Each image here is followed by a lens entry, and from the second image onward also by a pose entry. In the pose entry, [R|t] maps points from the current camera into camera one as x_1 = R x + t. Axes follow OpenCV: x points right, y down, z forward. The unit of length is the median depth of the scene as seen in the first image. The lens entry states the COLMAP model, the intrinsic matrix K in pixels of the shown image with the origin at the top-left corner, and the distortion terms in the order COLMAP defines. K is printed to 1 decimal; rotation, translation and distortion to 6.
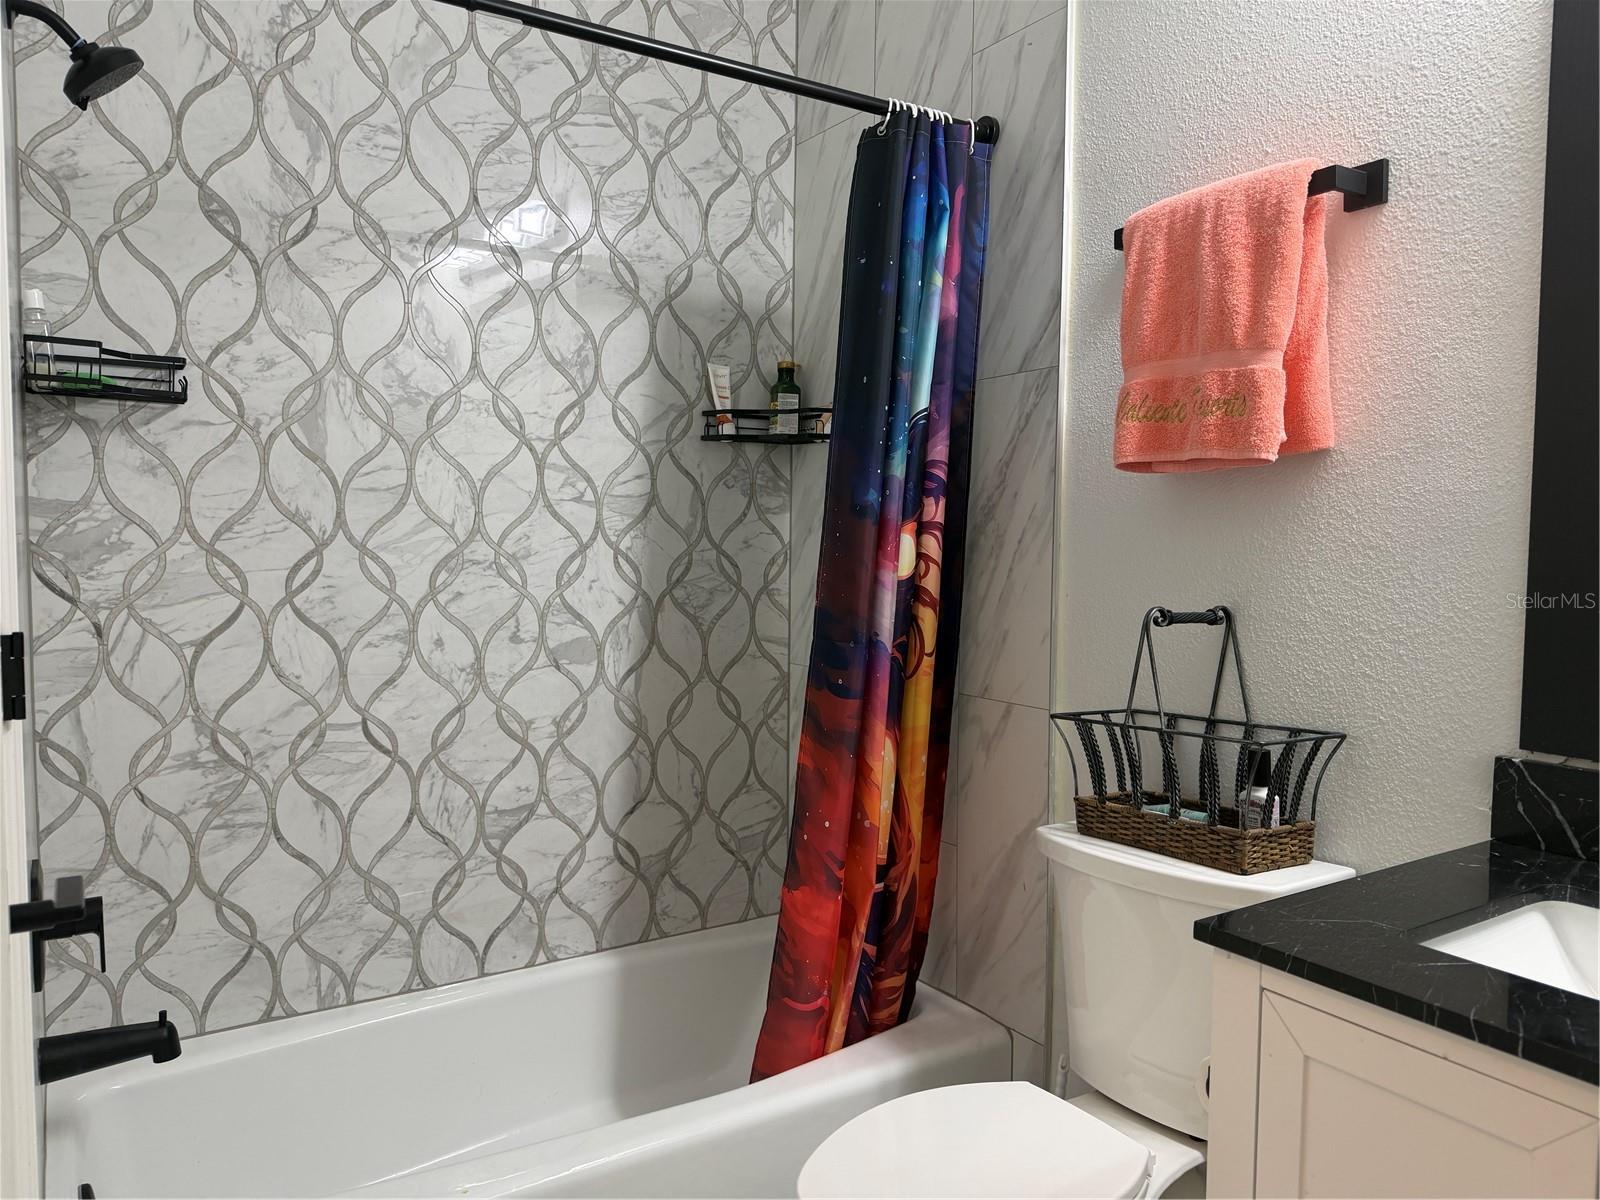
lens RADIAL K [[1121.7, 0, 800.1], [0, 1121.7, 602.8], [0, 0, 1]] dist [0.125228, -0.156772]
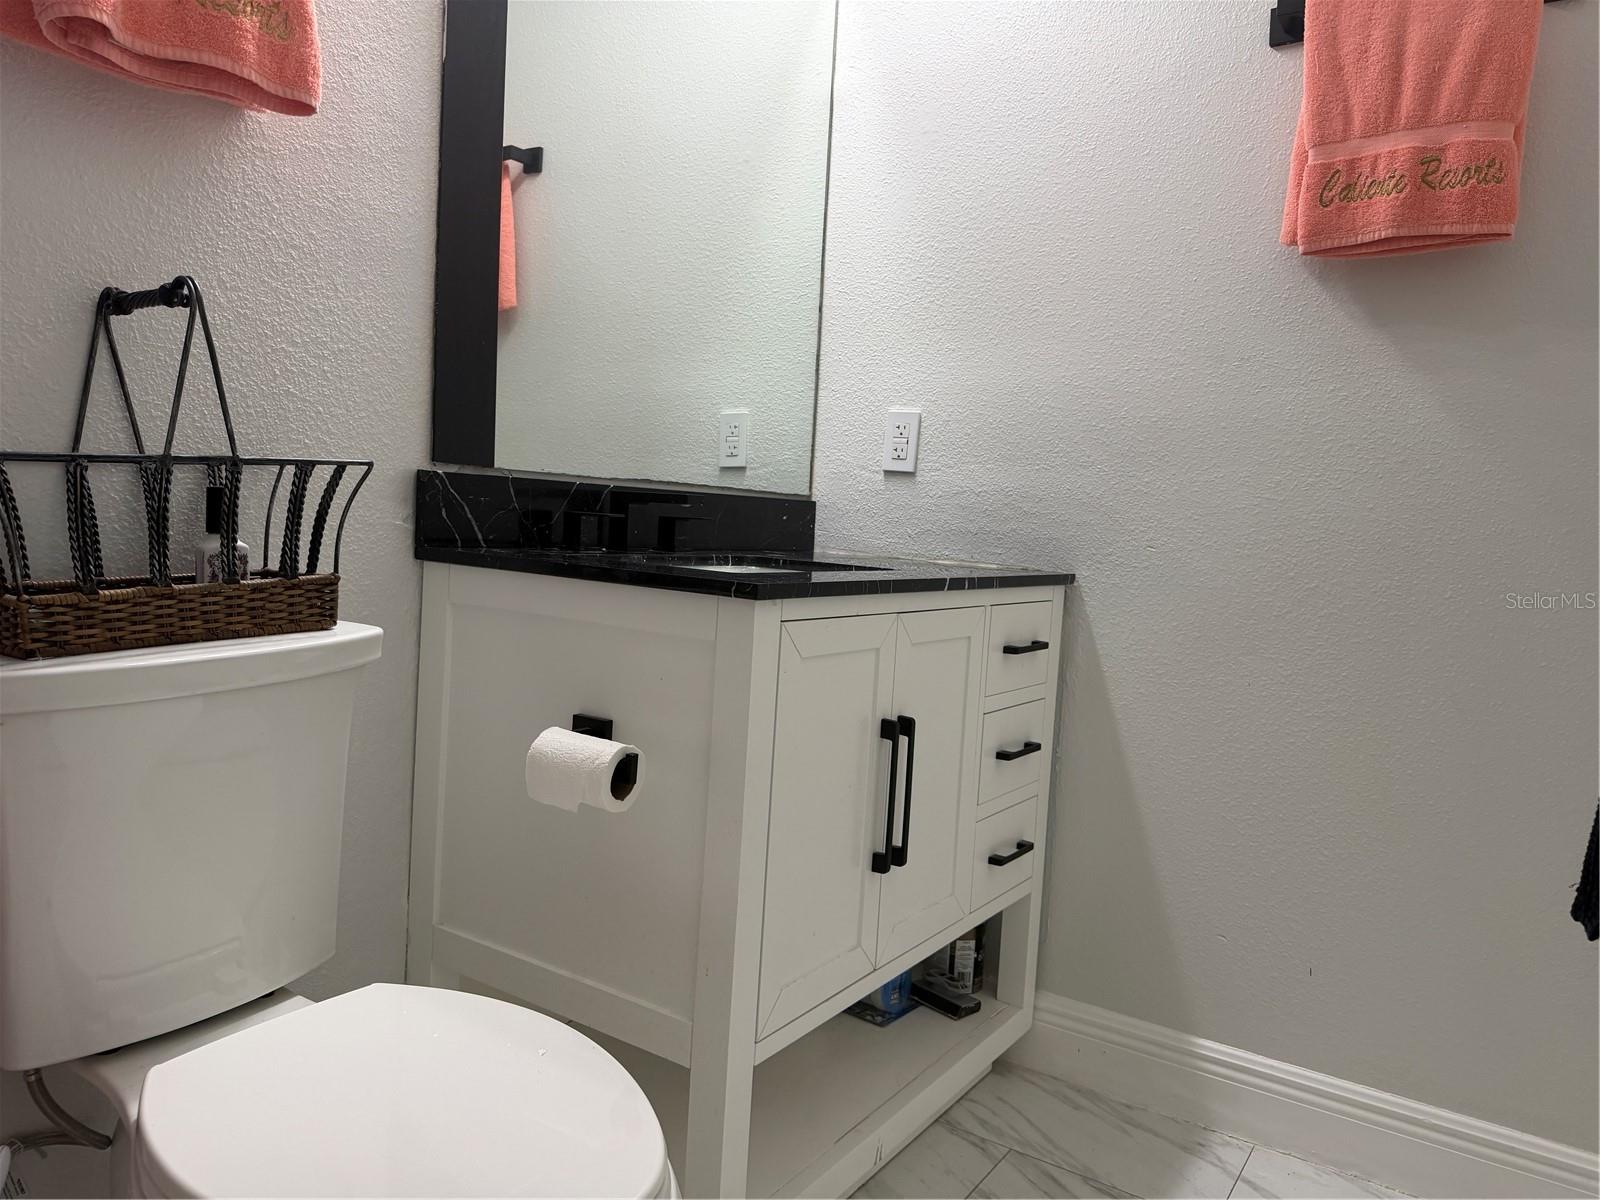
lens RADIAL K [[1133.7, 0, 799.6], [0, 1133.7, 599.6], [0, 0, 1]] dist [0.024001, -0.026950]
pose [[-0.410394, -0.097053, 0.906729, -0.485266], [-0.003026, 0.994460, 0.105074, 0.128861], [-0.911903, 0.040378, -0.408414, 1.011460]]
